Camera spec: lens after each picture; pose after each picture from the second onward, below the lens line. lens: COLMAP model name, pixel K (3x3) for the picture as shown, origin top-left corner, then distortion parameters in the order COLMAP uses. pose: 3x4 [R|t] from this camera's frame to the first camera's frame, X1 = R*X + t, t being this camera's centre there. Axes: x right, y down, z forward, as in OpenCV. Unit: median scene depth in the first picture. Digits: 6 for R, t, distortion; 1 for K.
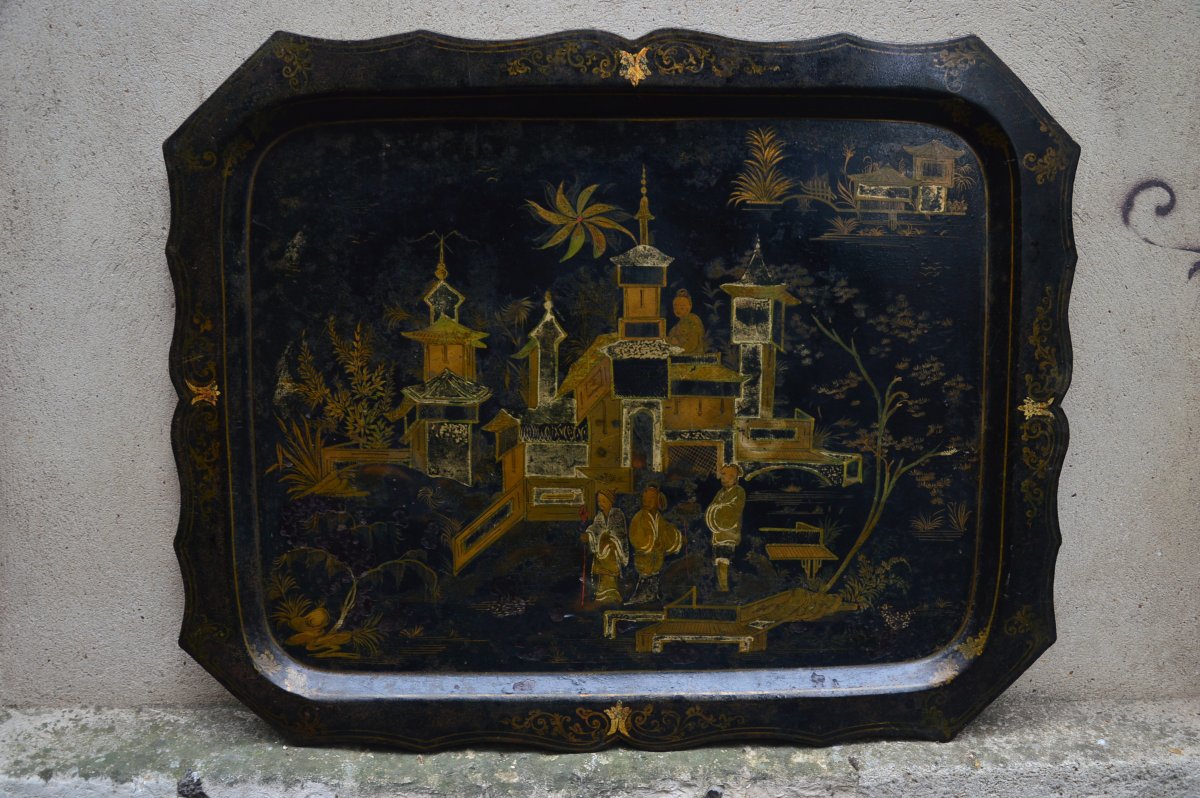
lens RADIAL K [[1131.6, 0, 592.3], [0, 1131.6, 423.4], [0, 0, 1]] dist [-0.056776, 0.000000]
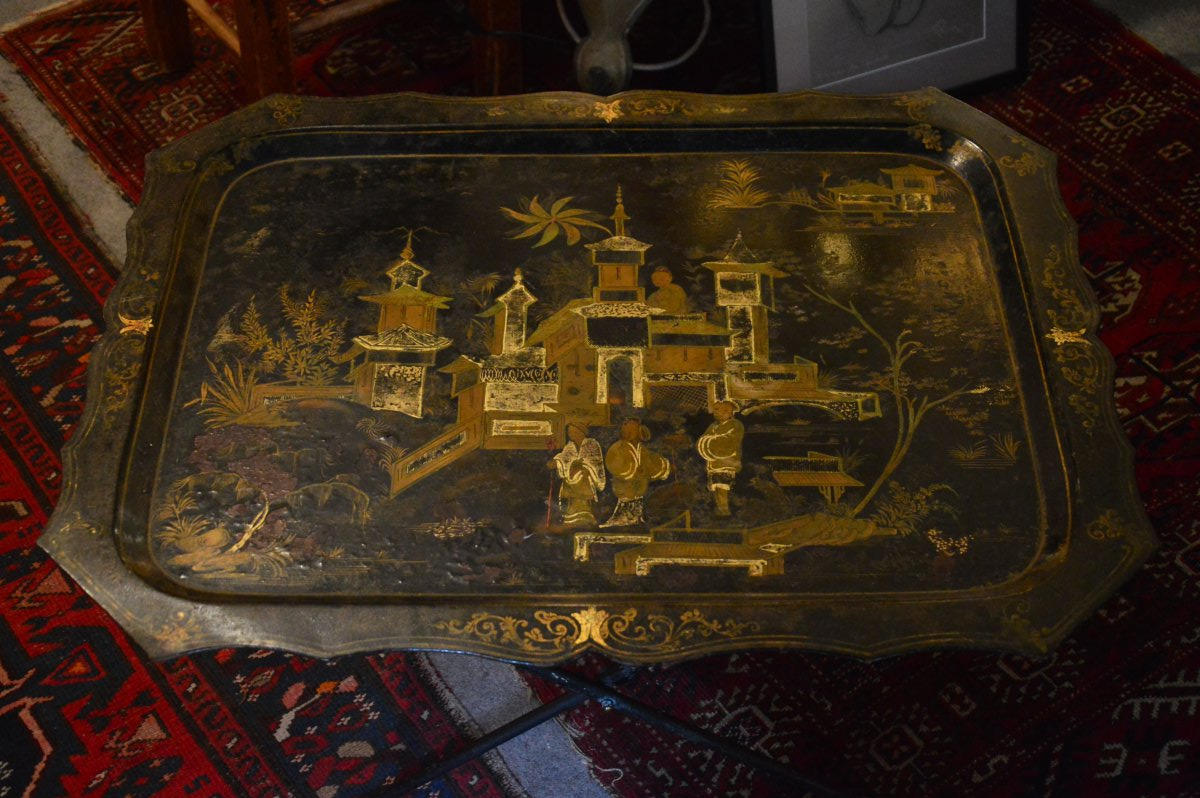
lens RADIAL K [[1899.9, 0, 601.5], [0, 1899.9, 395.9], [0, 0, 1]] dist [-0.040777, 0.000000]
pose [[0.999490, -0.021586, -0.023523, 0.064091], [-0.004696, 0.629370, -0.777092, 1.163691], [0.031579, 0.776806, 0.628948, 0.089000]]
